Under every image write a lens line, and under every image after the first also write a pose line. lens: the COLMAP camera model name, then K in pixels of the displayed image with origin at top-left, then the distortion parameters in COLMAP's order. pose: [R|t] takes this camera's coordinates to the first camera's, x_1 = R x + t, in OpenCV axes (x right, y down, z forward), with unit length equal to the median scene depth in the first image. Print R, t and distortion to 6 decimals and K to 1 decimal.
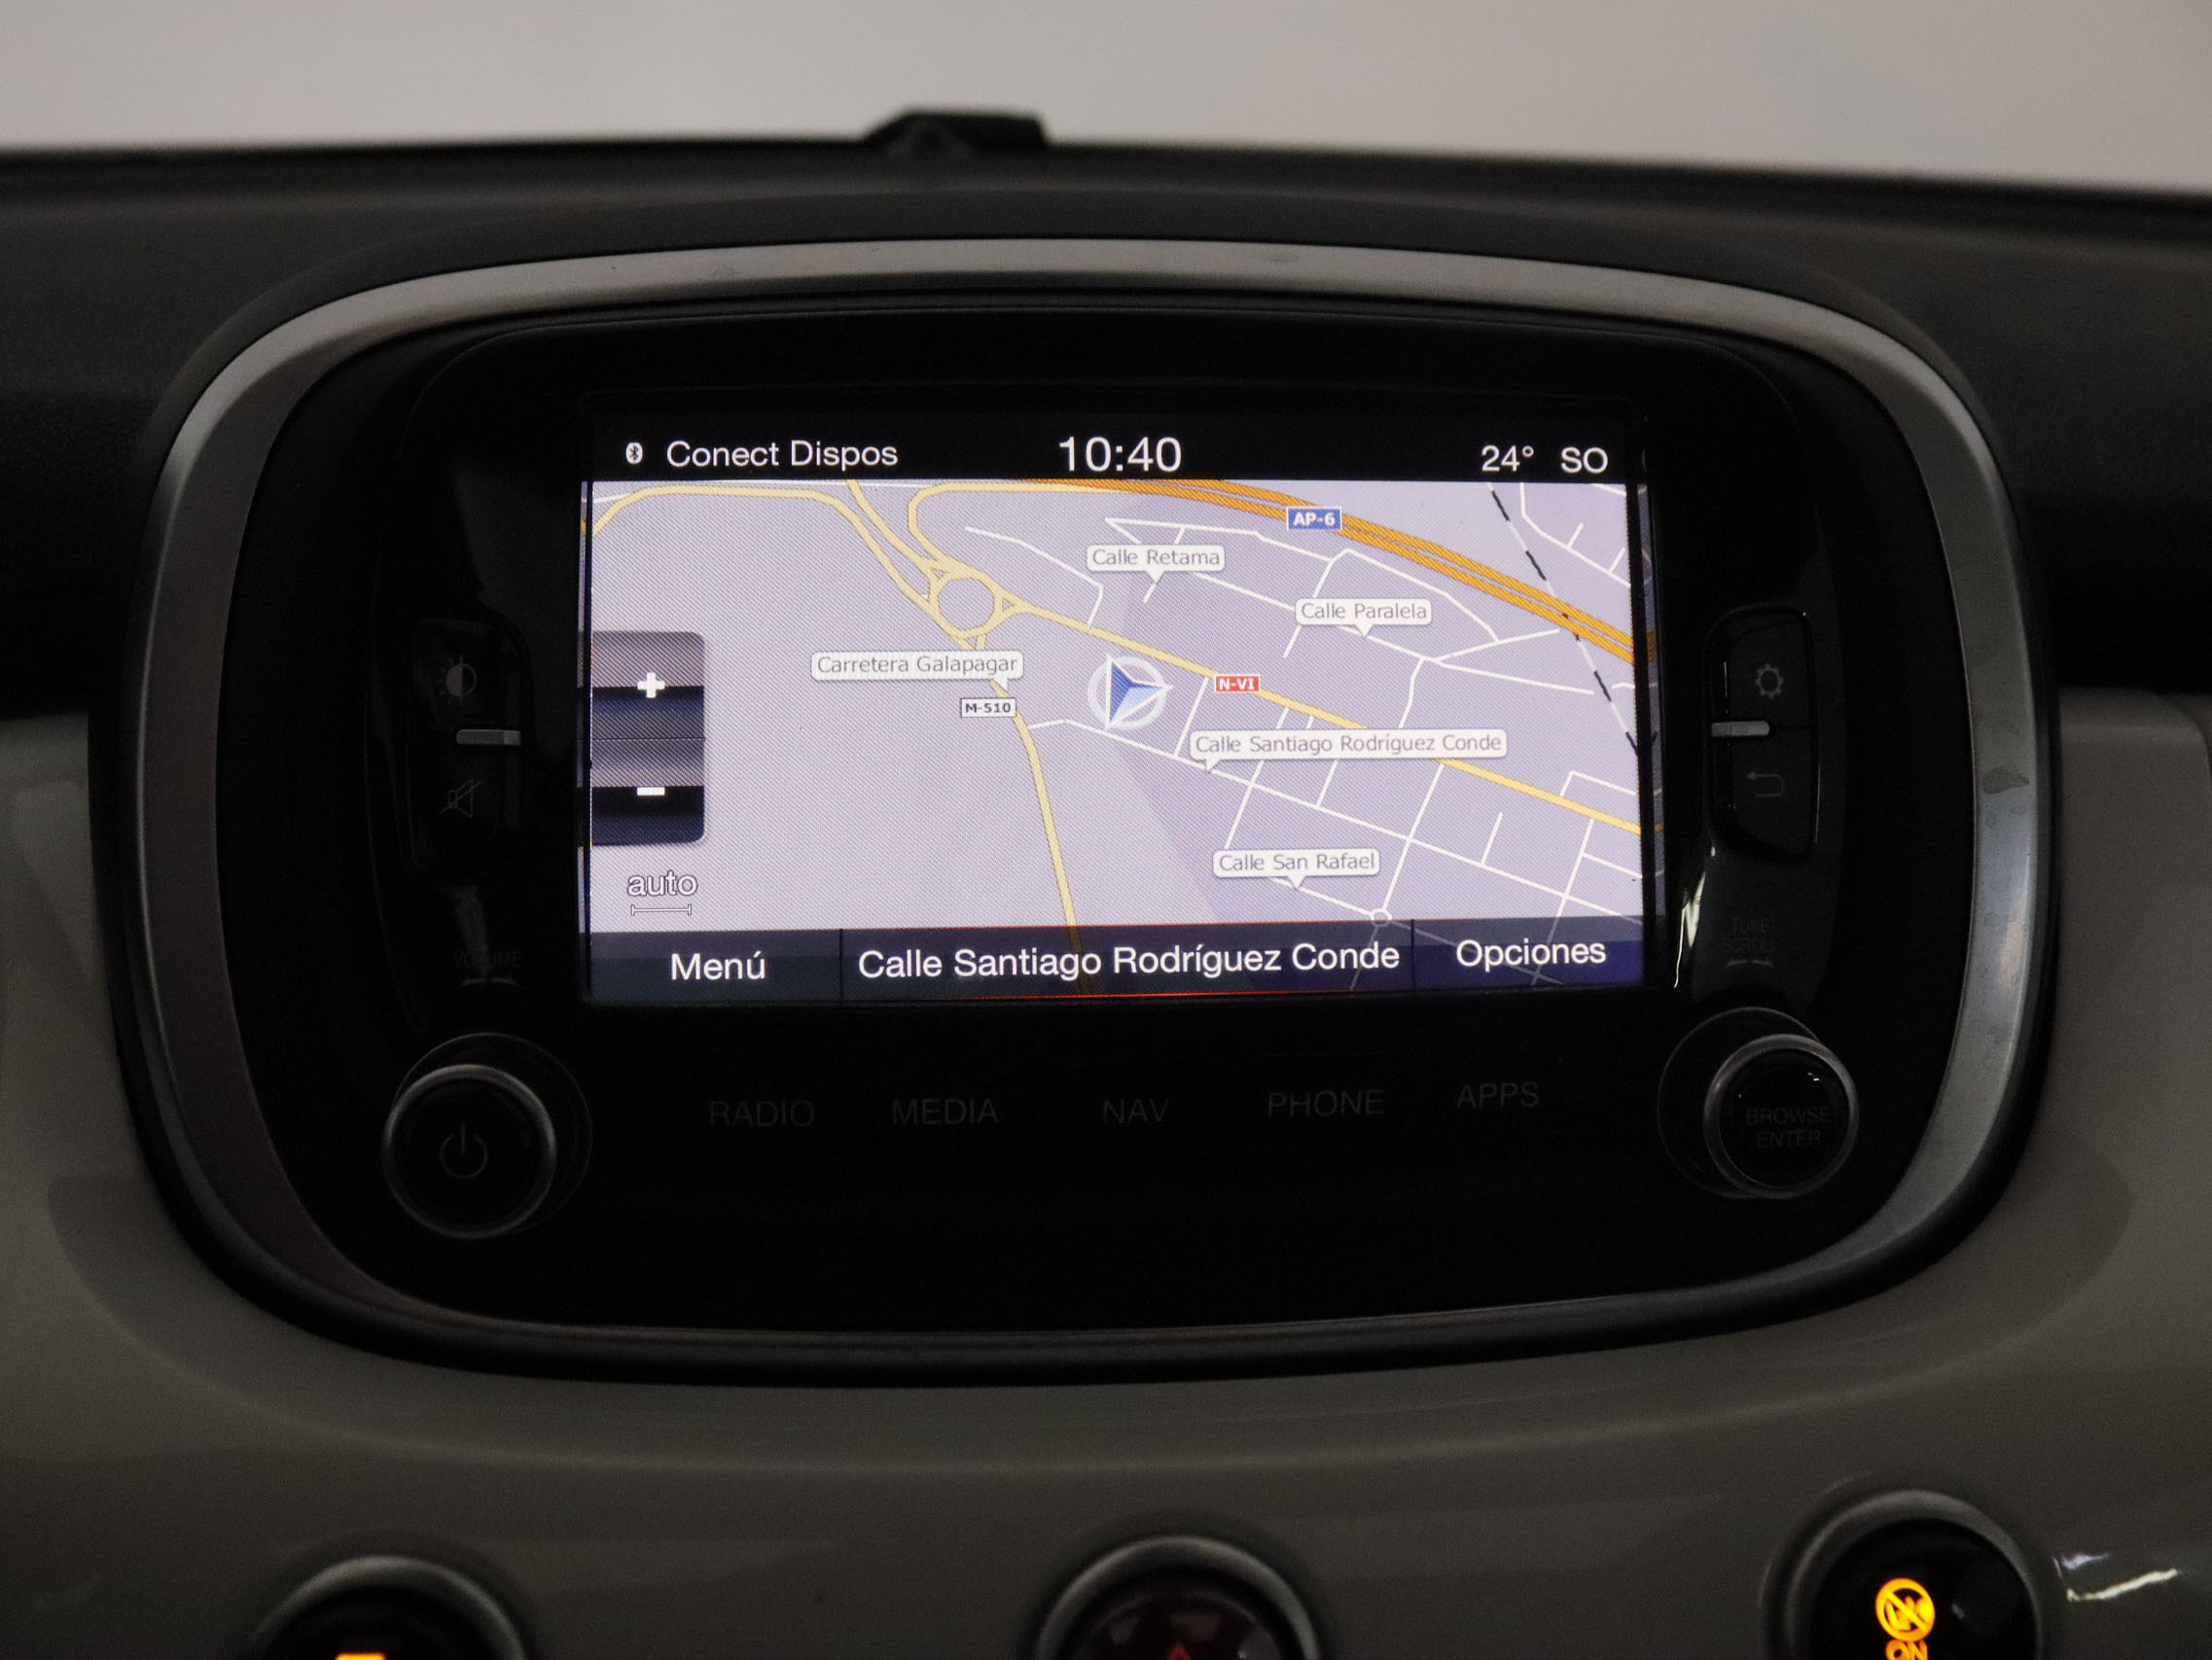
lens RADIAL K [[2048.4, 0, 1116.9], [0, 2048.4, 810.5], [0, 0, 1]] dist [-0.125074, 0.000000]
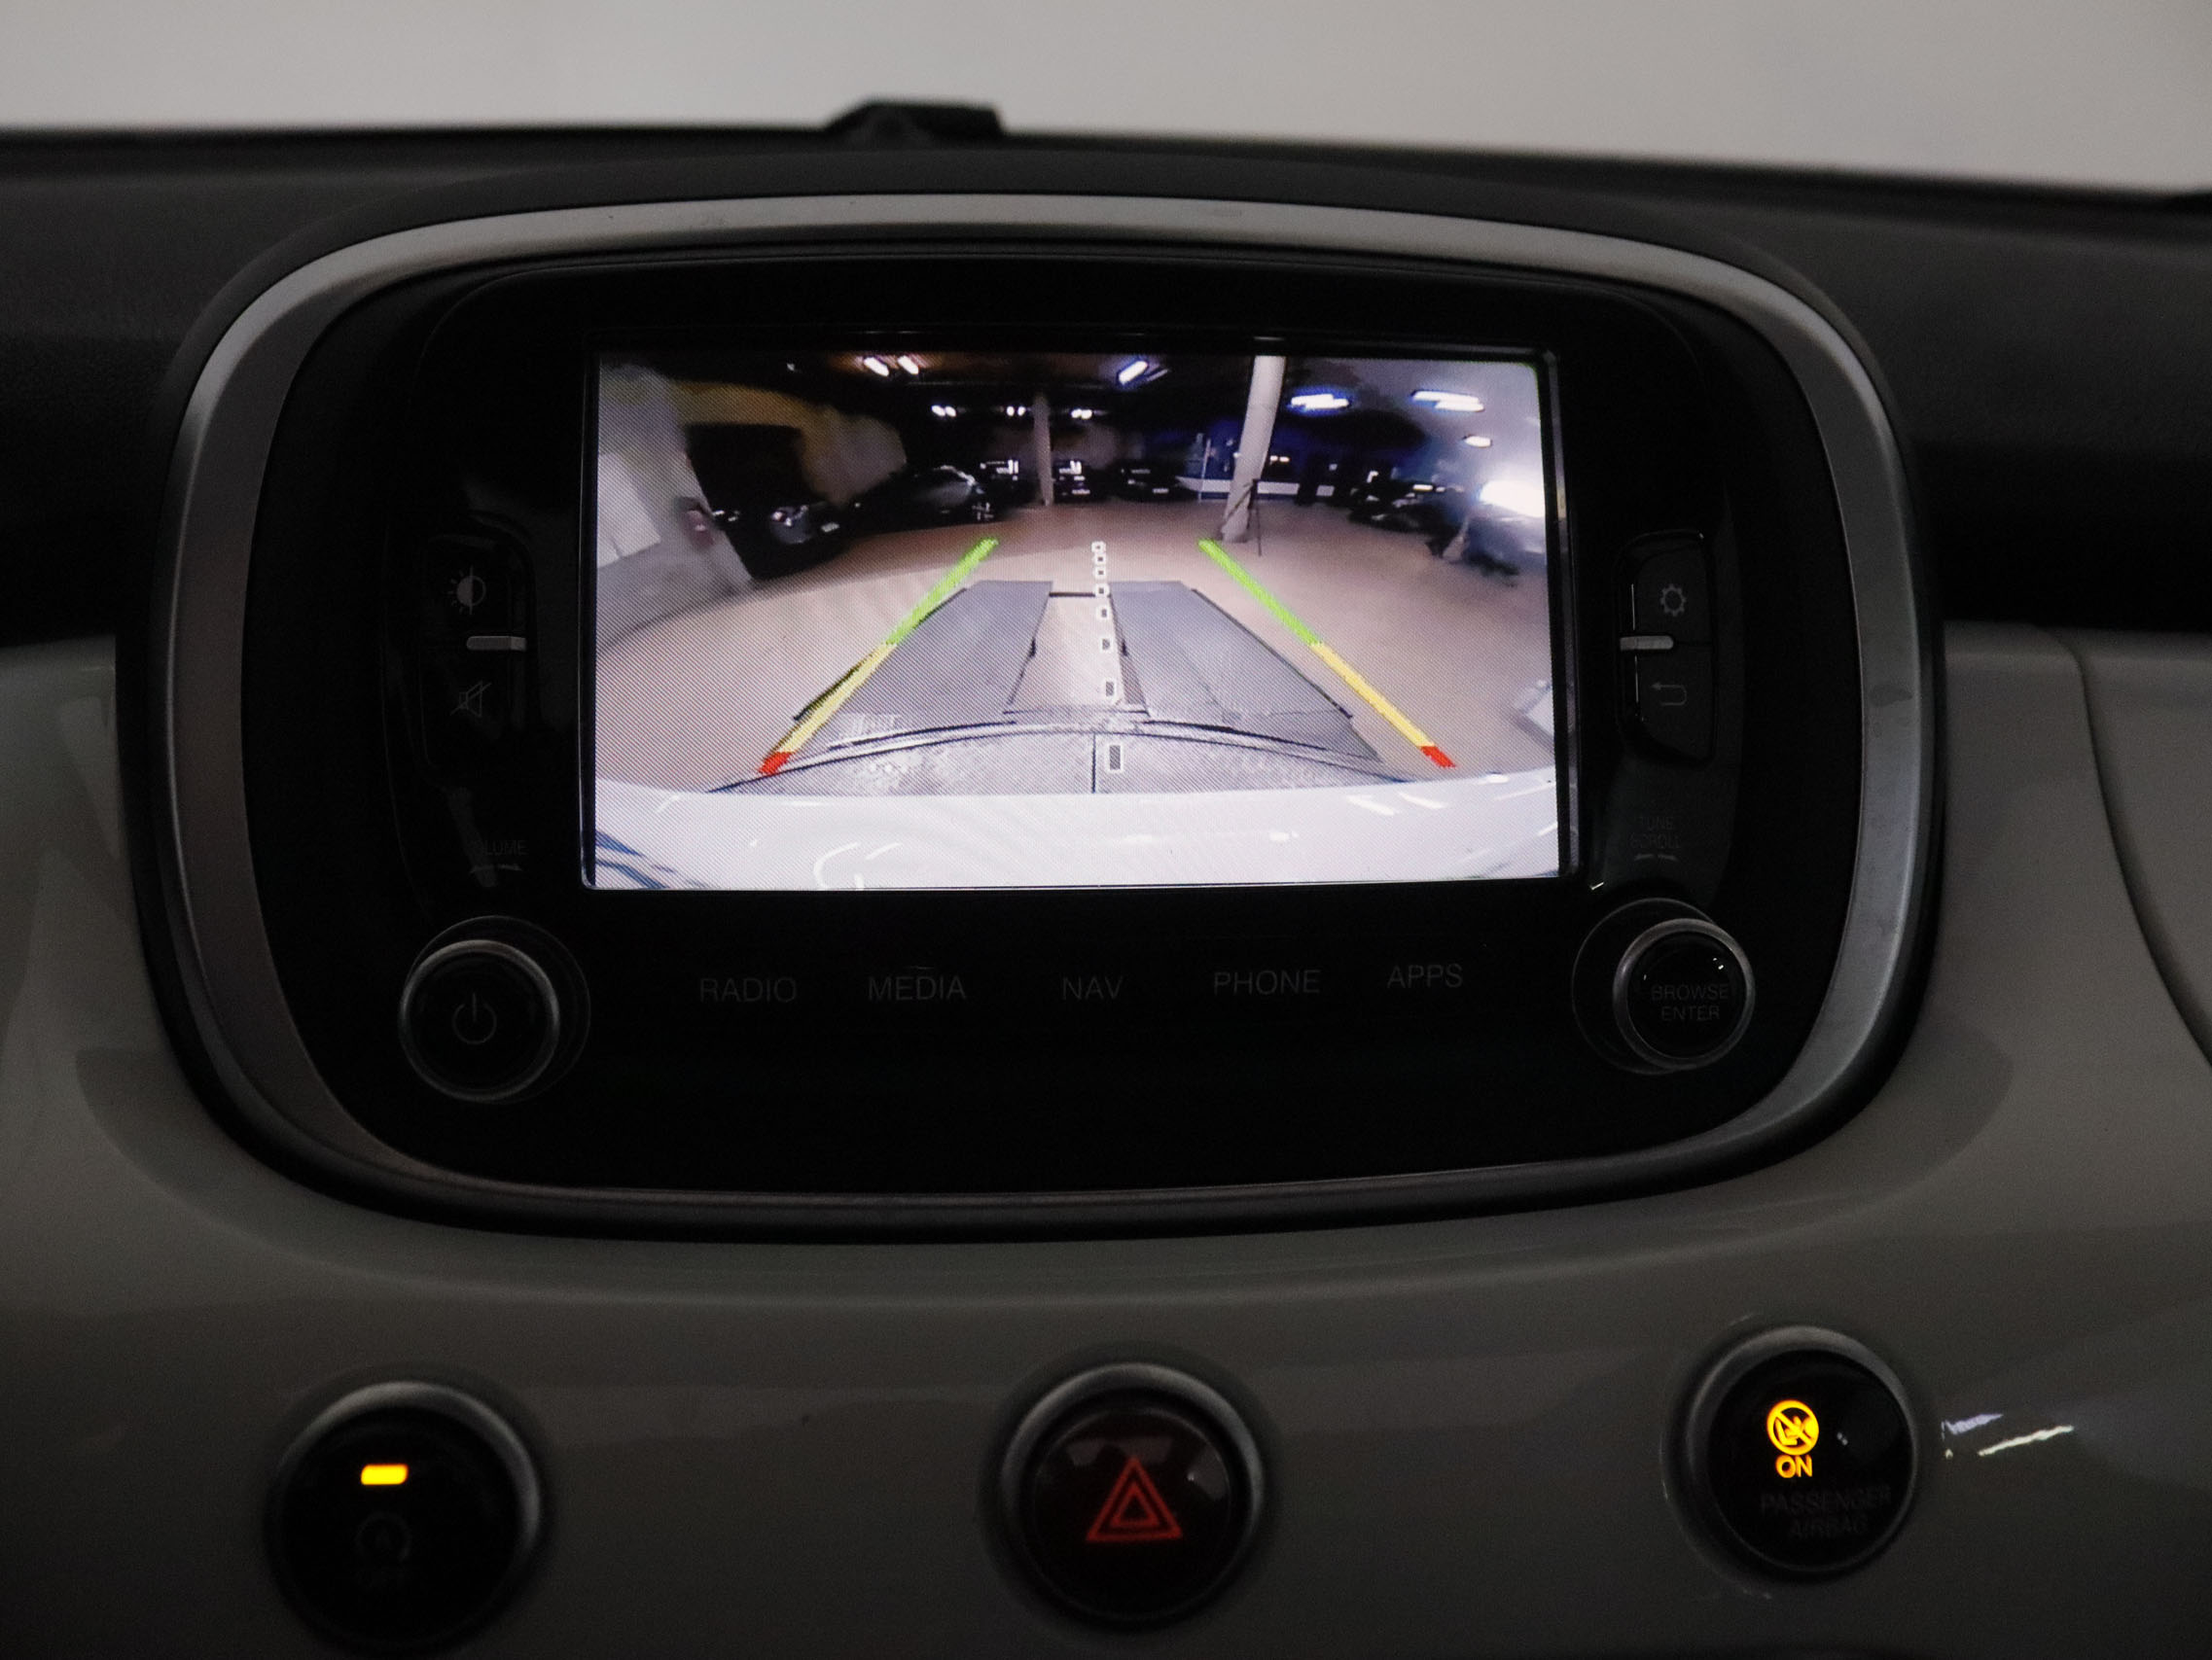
lens RADIAL K [[2048.4, 0, 1119.6], [0, 2048.4, 829.9], [0, 0, 1]] dist [-0.125074, 0.000000]
pose [[0.999684, 0.000734, 0.025125, -0.003555], [-0.000861, 0.999987, 0.005049, 0.055945], [-0.025121, -0.005069, 0.999672, -0.089424]]
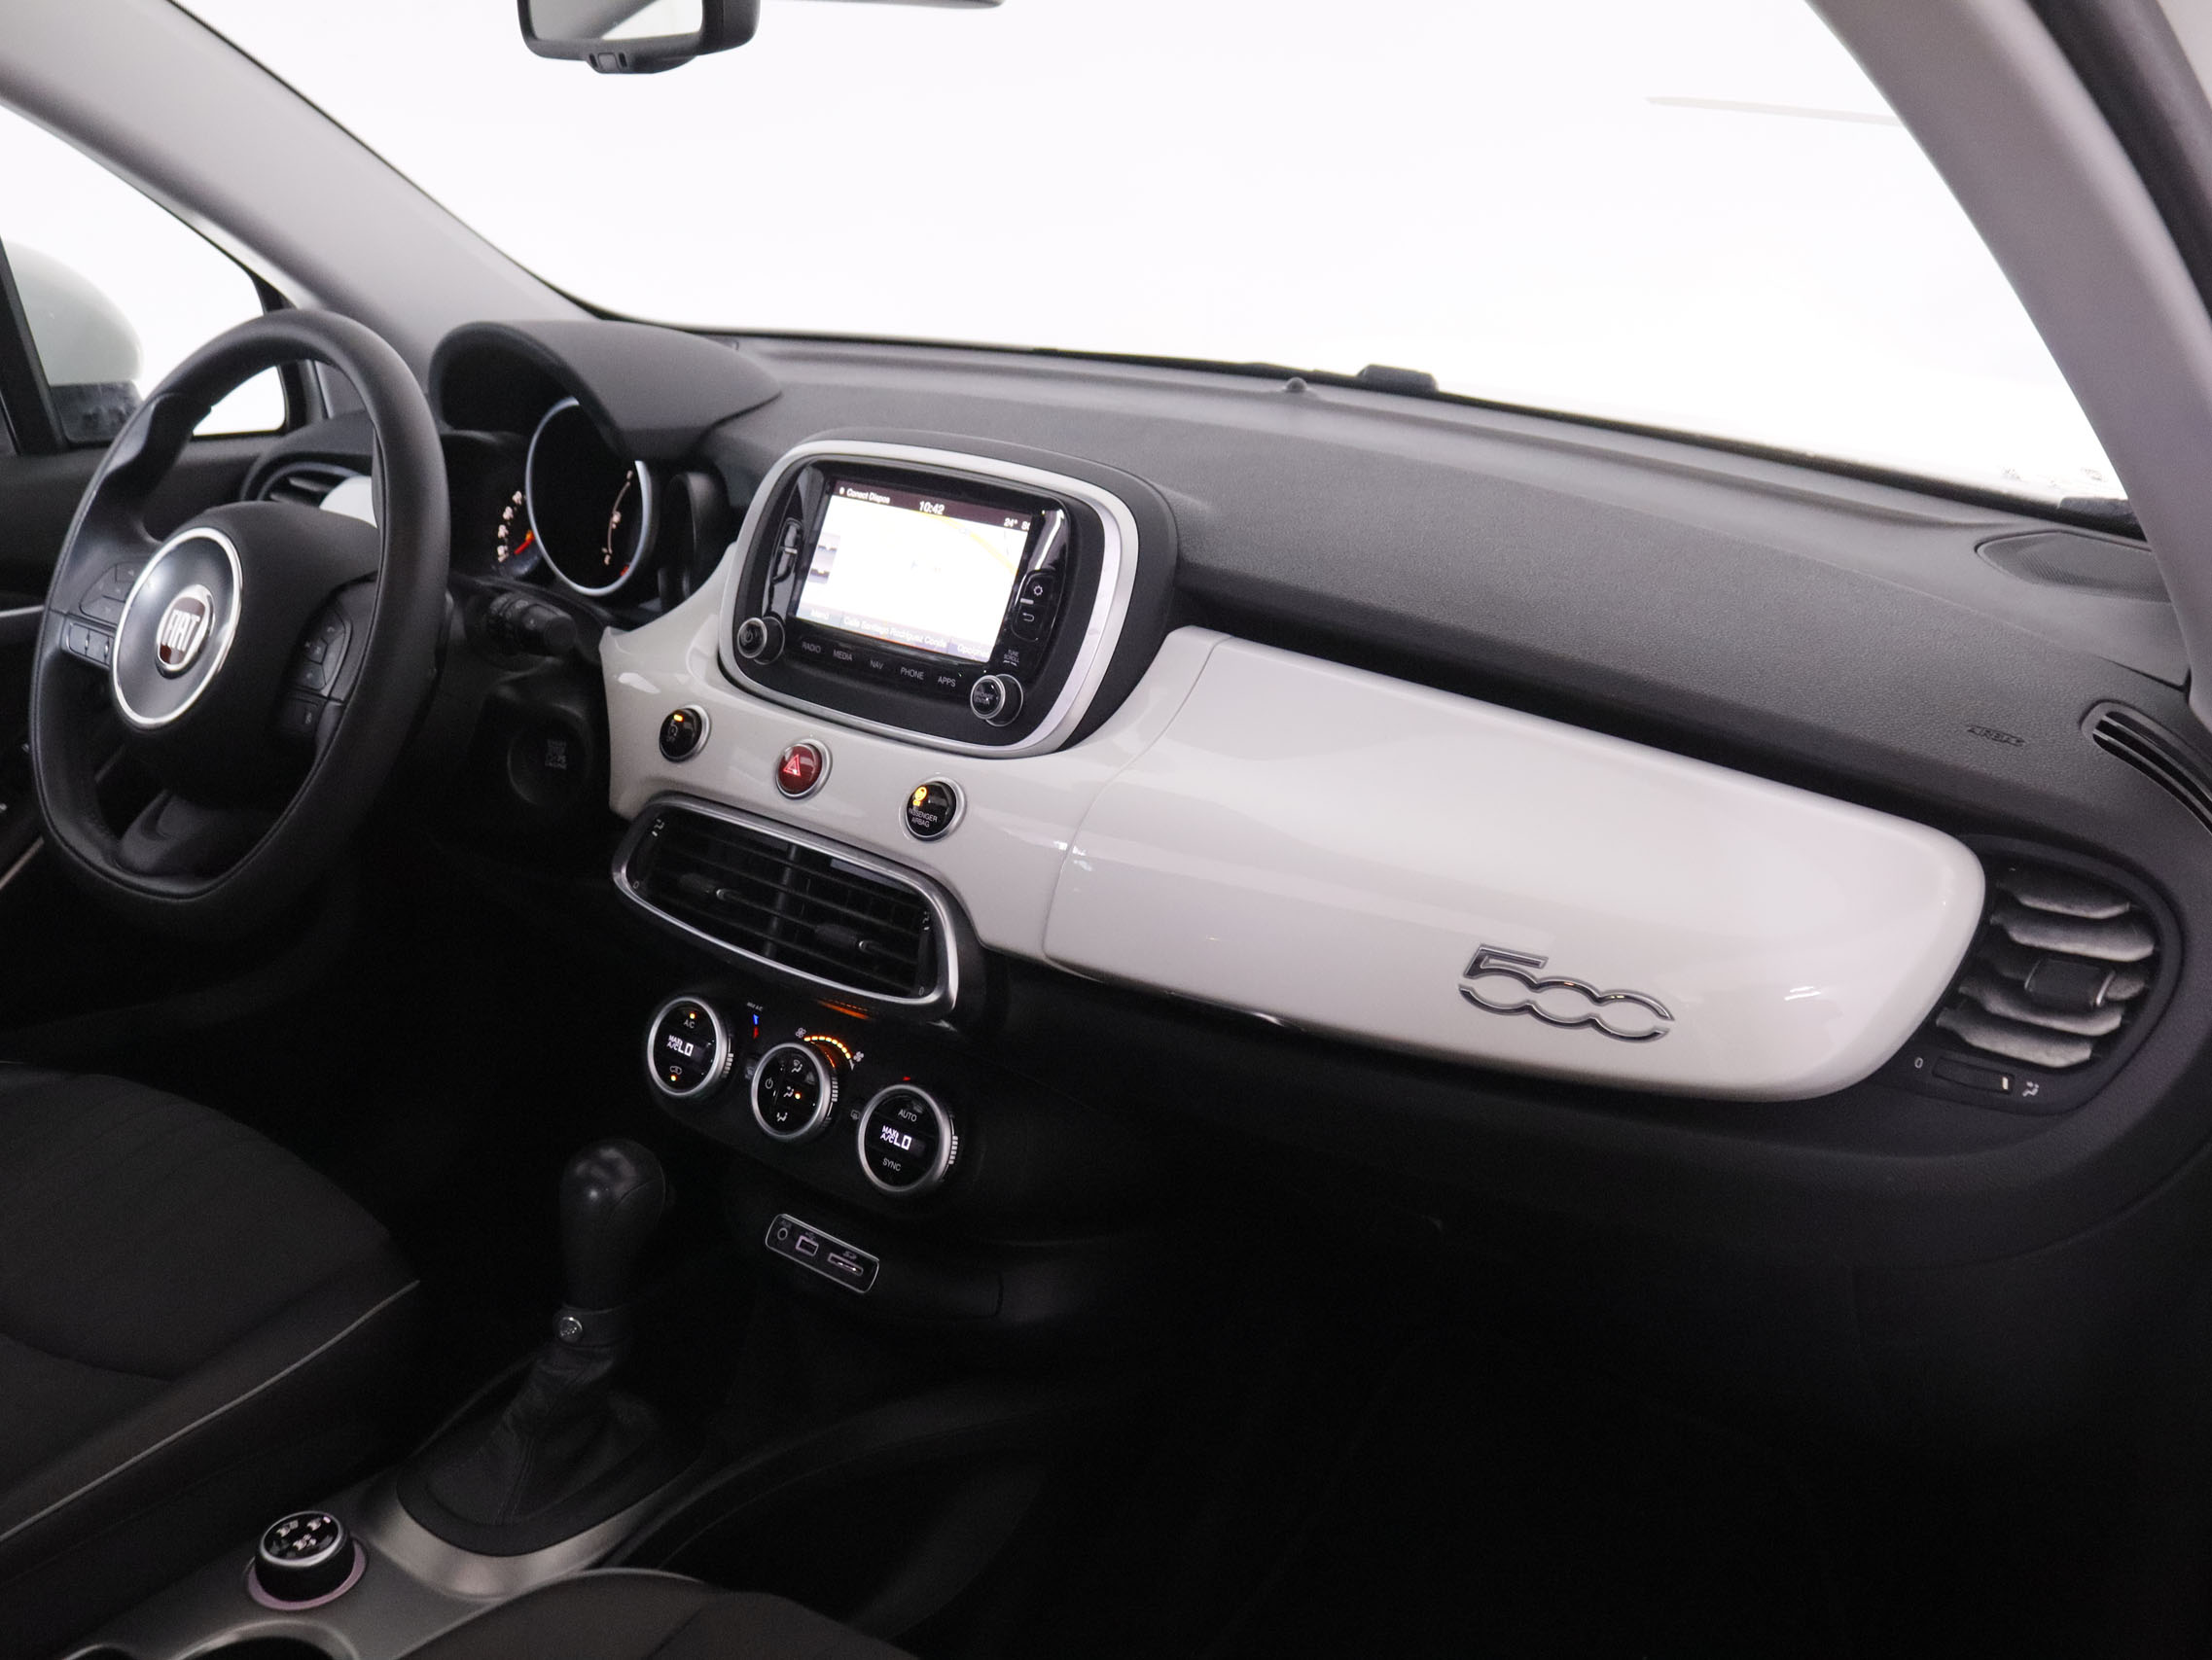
lens RADIAL K [[2048.4, 0, 1096.1], [0, 2048.4, 846.0], [0, 0, 1]] dist [-0.125074, 0.000000]
pose [[0.731355, 0.235098, -0.640195, 2.918909], [-0.254488, 0.964980, 0.063643, 0.122136], [0.632737, 0.116376, 0.765572, -1.723445]]
